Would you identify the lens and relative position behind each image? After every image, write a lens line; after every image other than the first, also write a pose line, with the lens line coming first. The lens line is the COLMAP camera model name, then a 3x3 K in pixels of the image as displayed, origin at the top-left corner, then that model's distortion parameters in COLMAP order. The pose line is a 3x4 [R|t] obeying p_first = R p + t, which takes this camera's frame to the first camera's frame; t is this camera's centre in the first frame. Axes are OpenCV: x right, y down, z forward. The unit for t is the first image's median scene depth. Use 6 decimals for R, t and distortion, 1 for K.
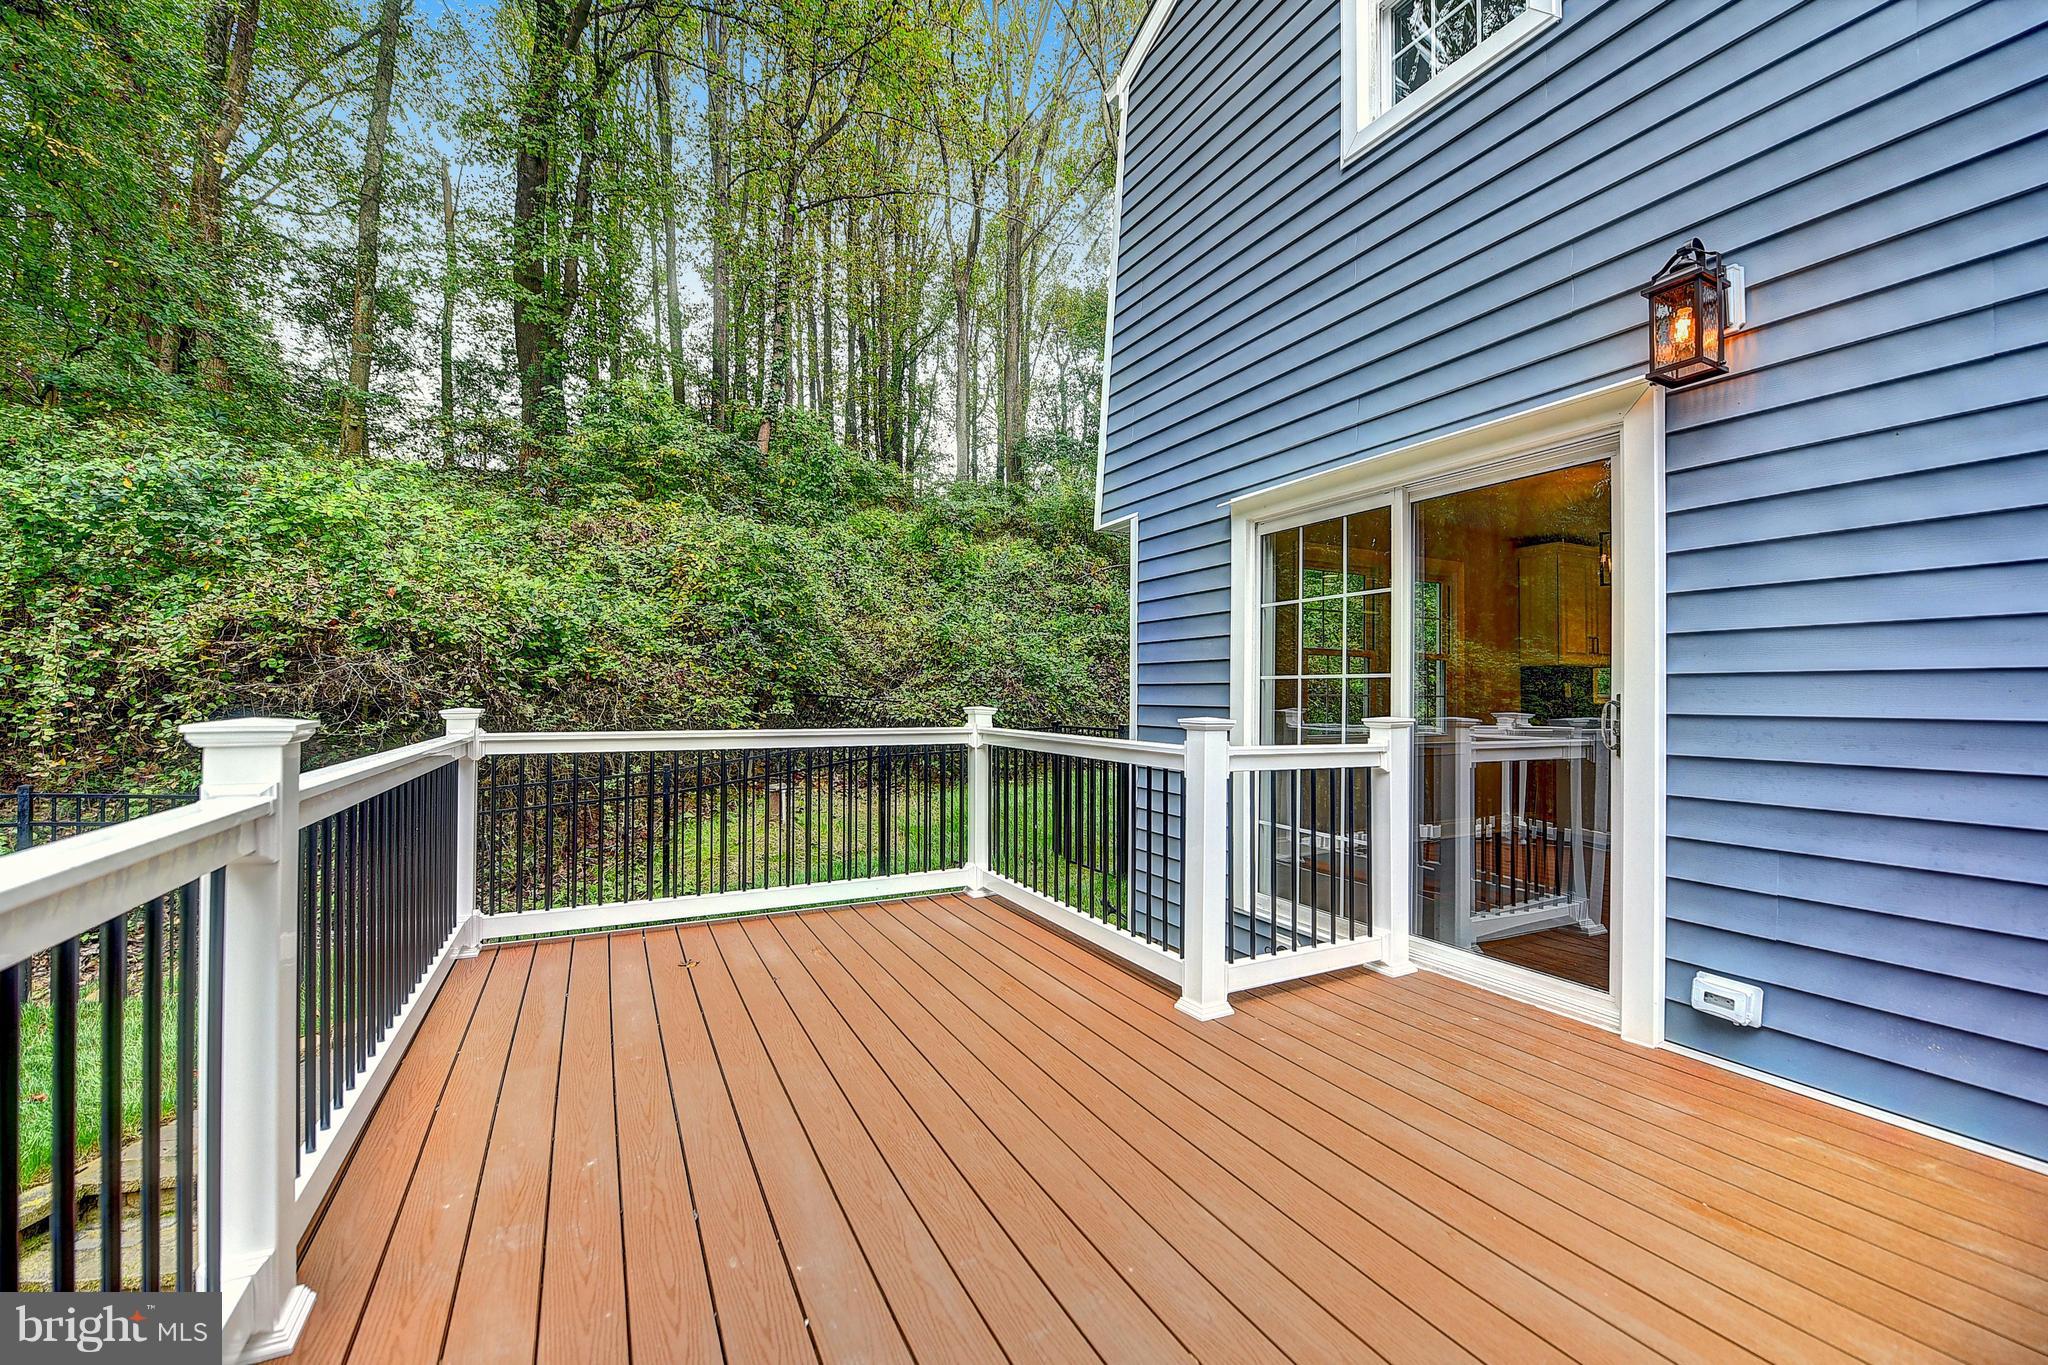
lens RADIAL K [[848.4, 0, 1024.9], [0, 848.4, 687.4], [0, 0, 1]] dist [-0.000105, -0.000035]
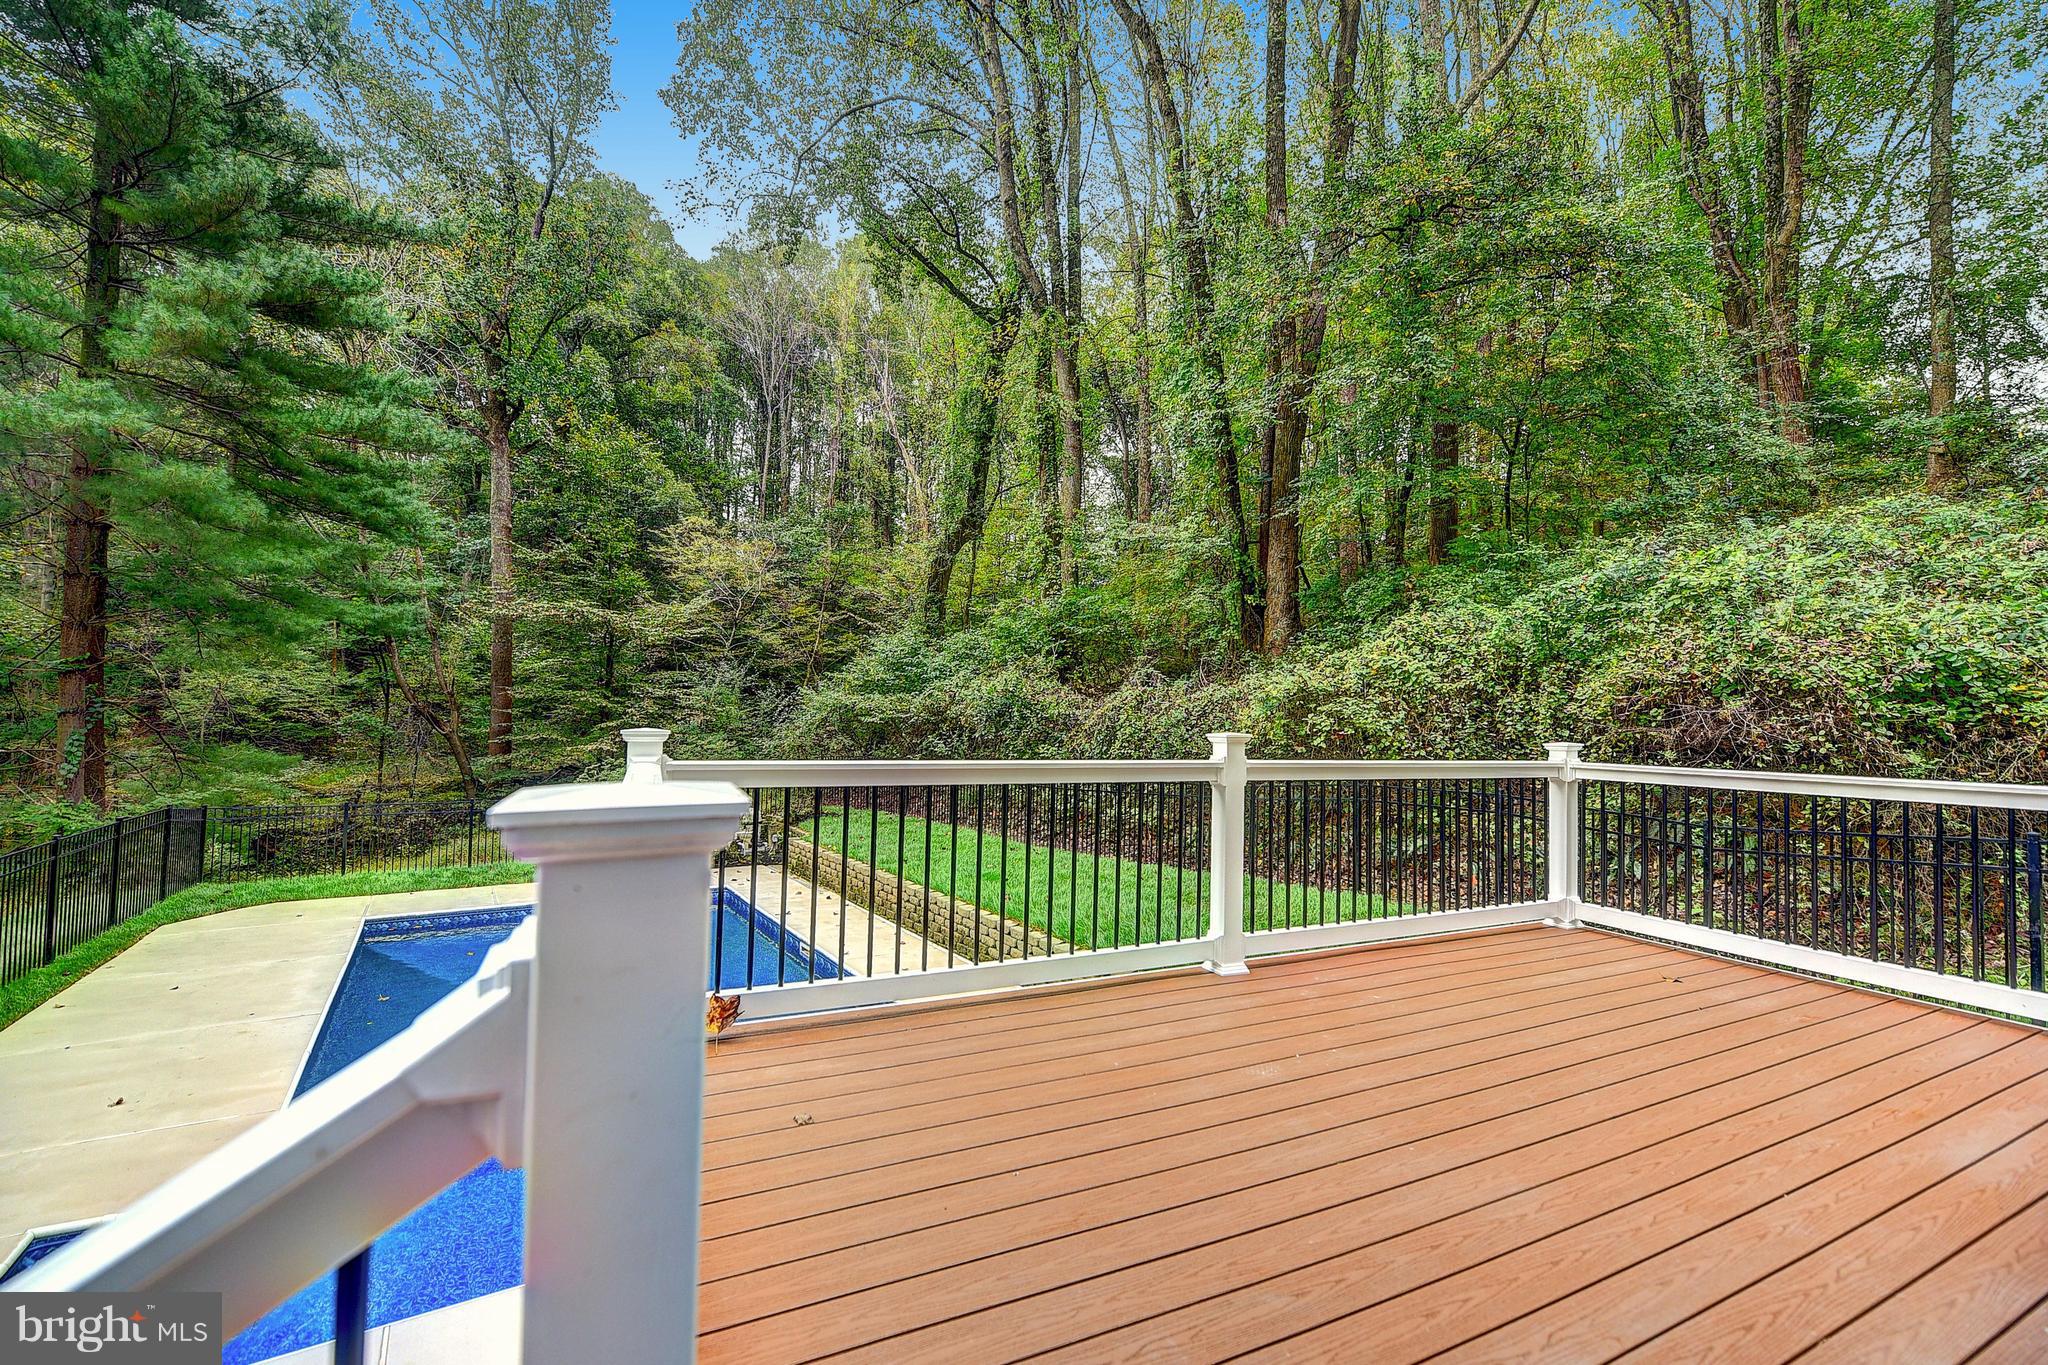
lens RADIAL K [[848.4, 0, 1022.3], [0, 848.4, 688.8], [0, 0, 1]] dist [-0.000105, -0.000035]
pose [[-0.075607, -0.046585, -0.996049, 0.981573], [-0.012572, 0.998873, -0.045763, 0.015768], [0.997058, 0.009062, -0.076107, 0.303448]]
